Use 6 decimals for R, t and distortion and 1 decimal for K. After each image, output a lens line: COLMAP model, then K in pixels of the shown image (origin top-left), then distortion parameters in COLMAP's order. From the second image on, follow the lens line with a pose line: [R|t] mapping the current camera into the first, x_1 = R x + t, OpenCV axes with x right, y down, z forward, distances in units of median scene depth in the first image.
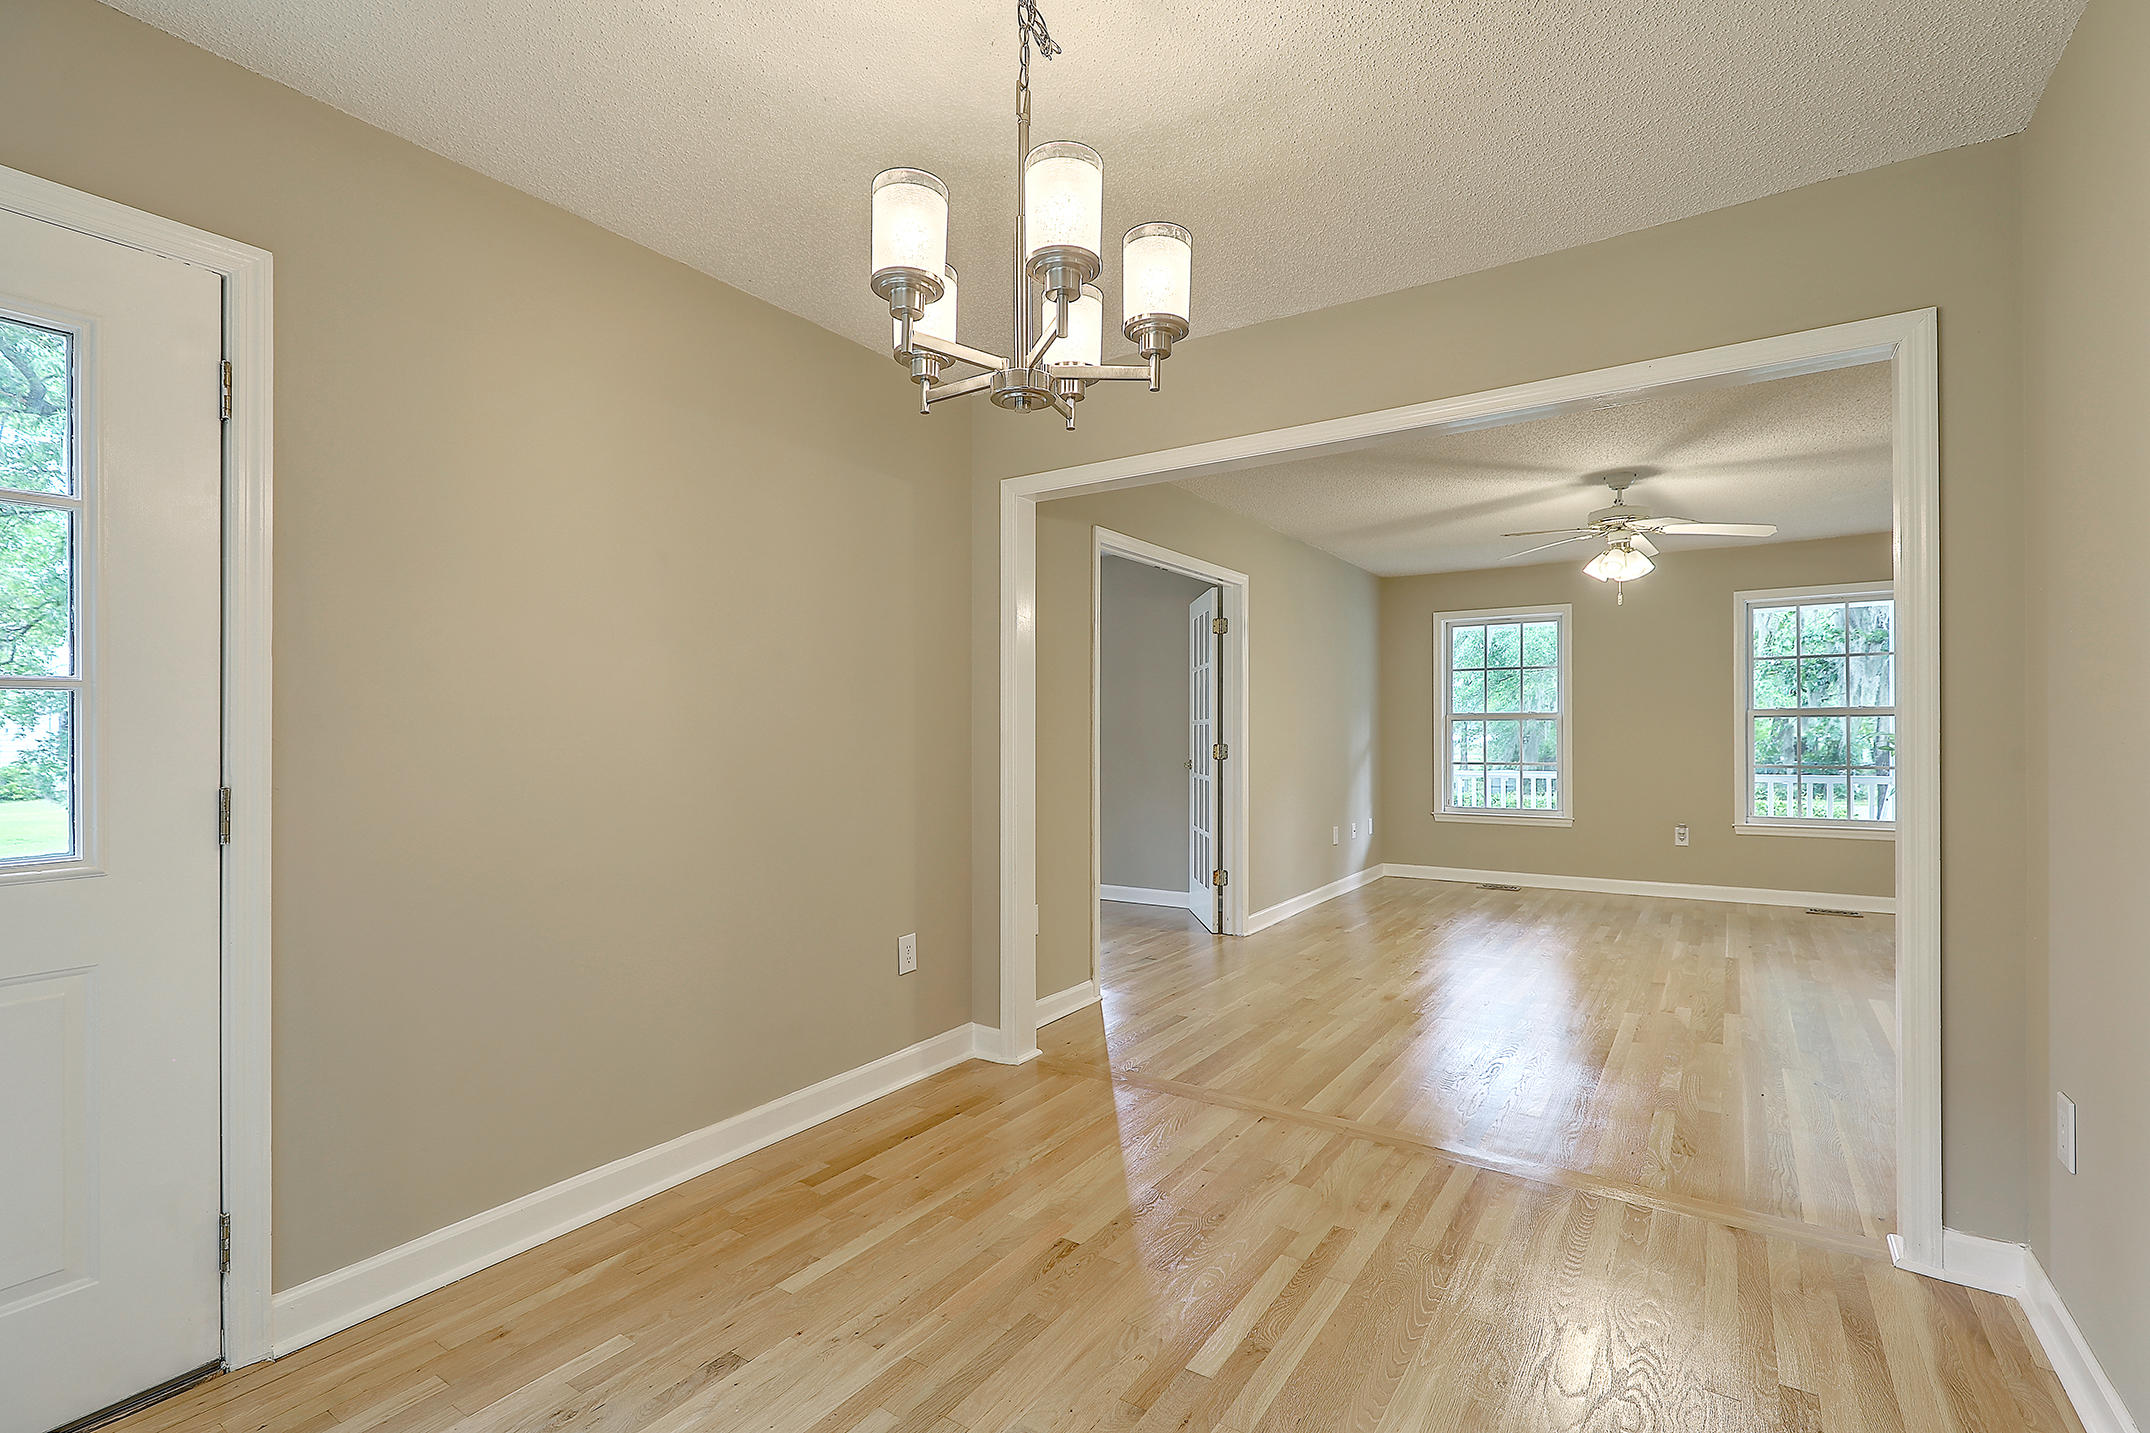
lens RADIAL K [[957.9, 0, 1089.9], [0, 957.9, 740.9], [0, 0, 1]] dist [-0.000582, 0.000270]
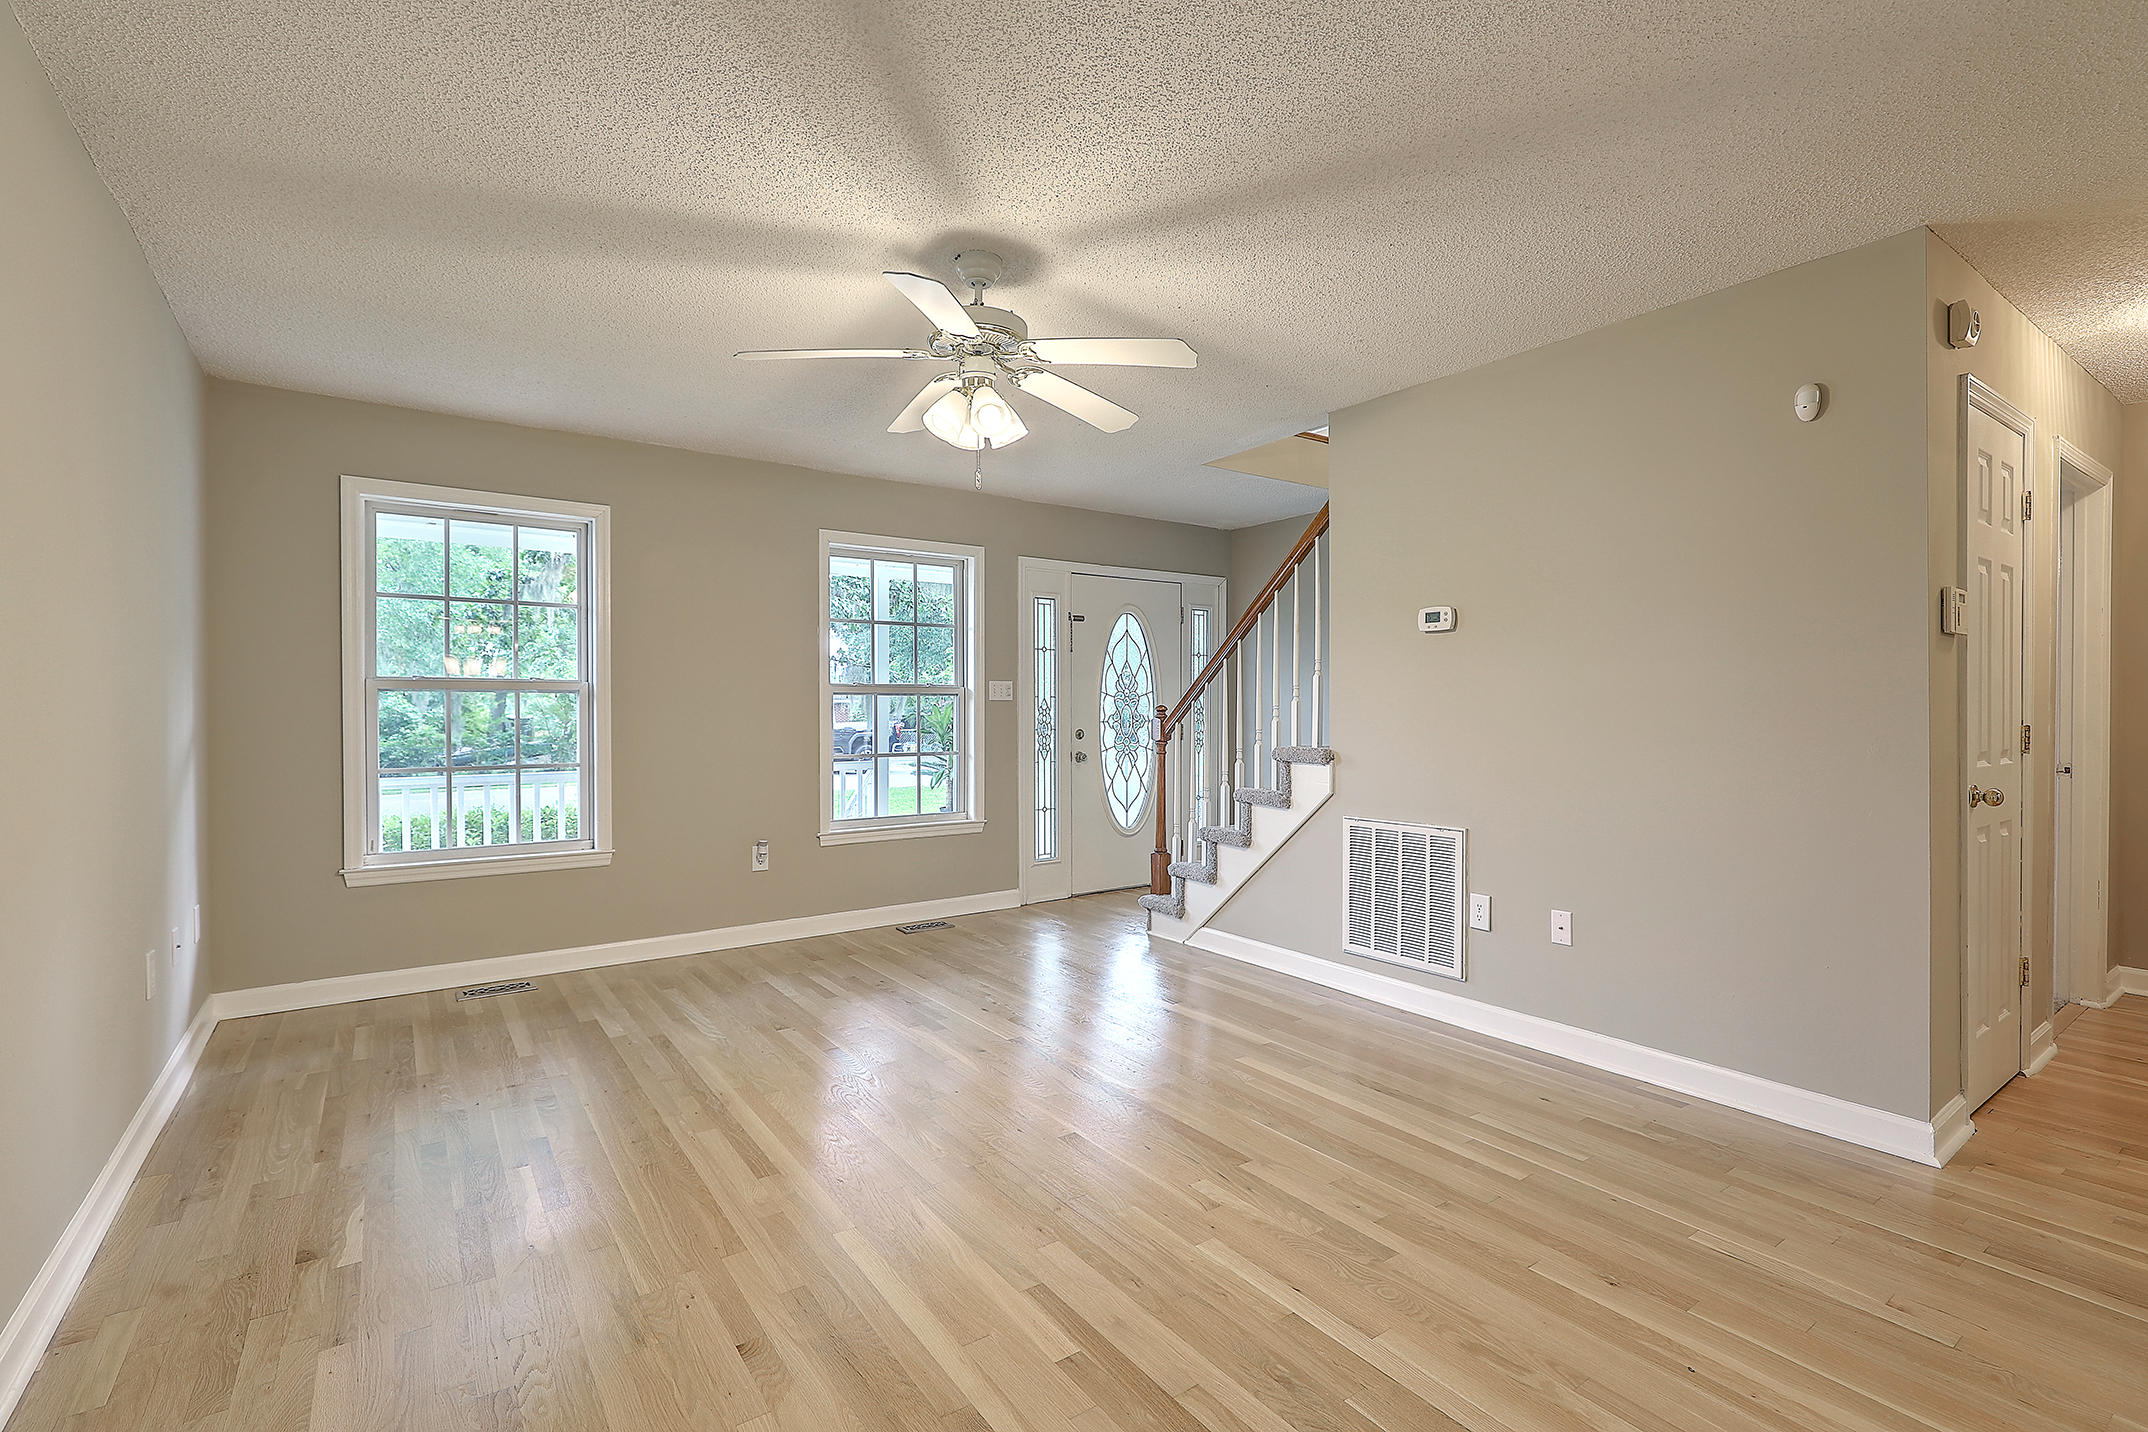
lens RADIAL K [[981.6, 0, 1083.5], [0, 981.6, 728.0], [0, 0, 1]] dist [0.002127, 0.000293]
pose [[0.353639, -0.016002, 0.935245, 0.013165], [0.001221, 0.999861, 0.016646, -0.009442], [-0.935381, -0.004744, 0.353610, 0.480280]]
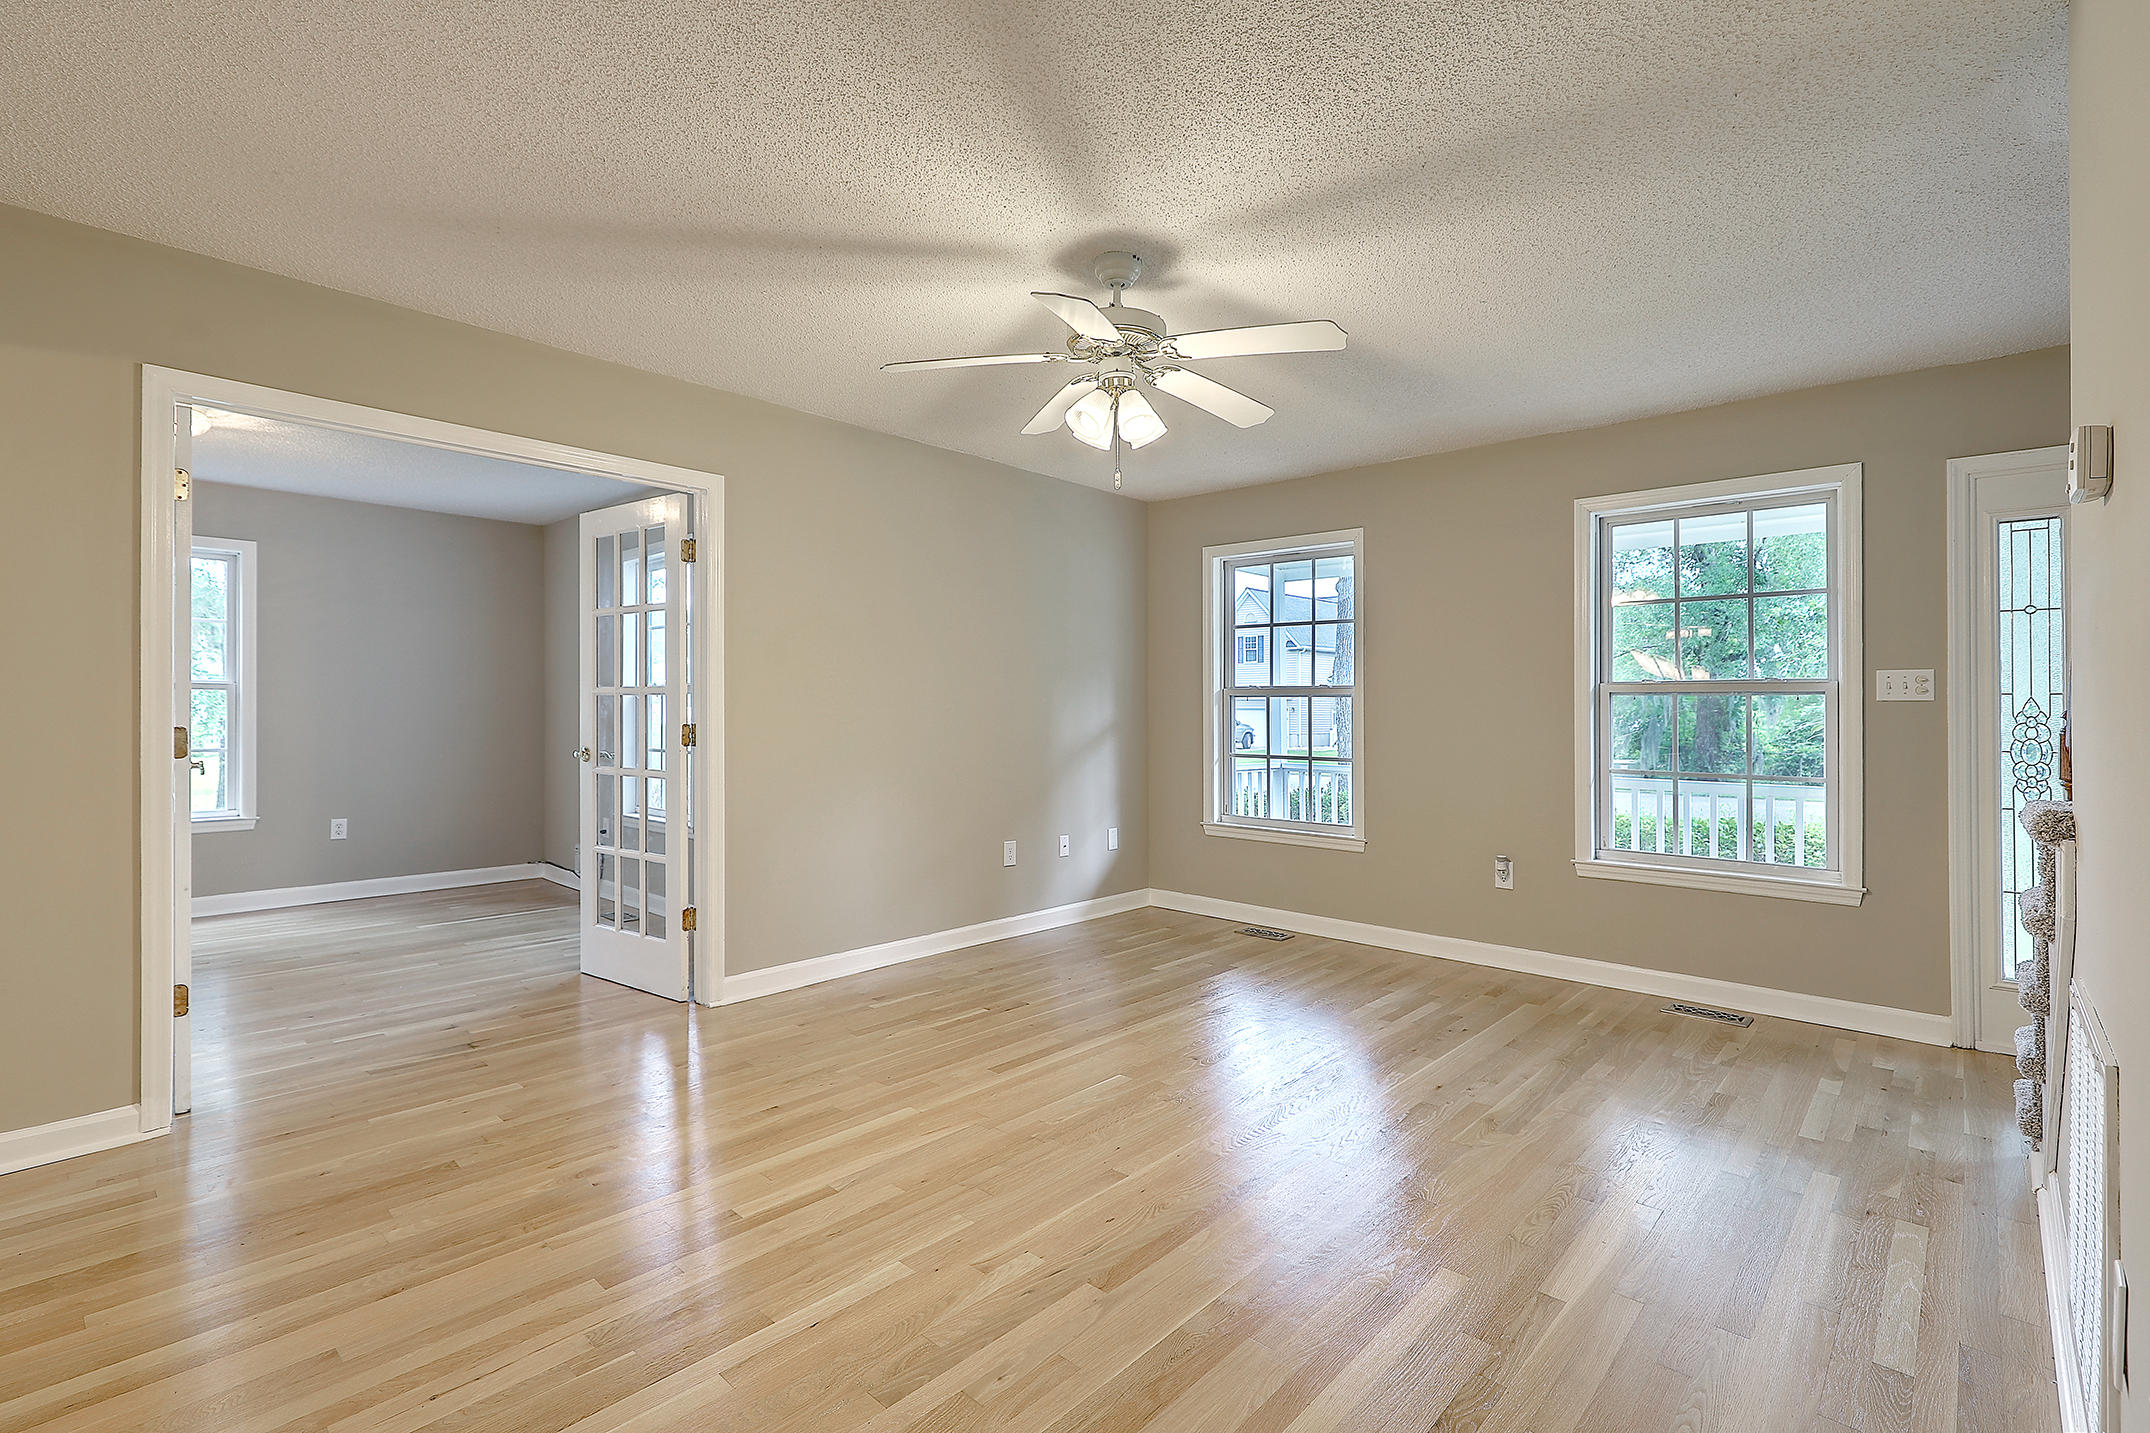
lens RADIAL K [[966.5, 0, 1075.0], [0, 966.5, 716.5], [0, 0, 1]] dist [-0.008601, -0.000188]
pose [[0.986354, 0.011814, -0.164213, 0.407578], [-0.011315, 0.999928, 0.003975, -0.007985], [0.164248, -0.002063, 0.986417, 0.278299]]
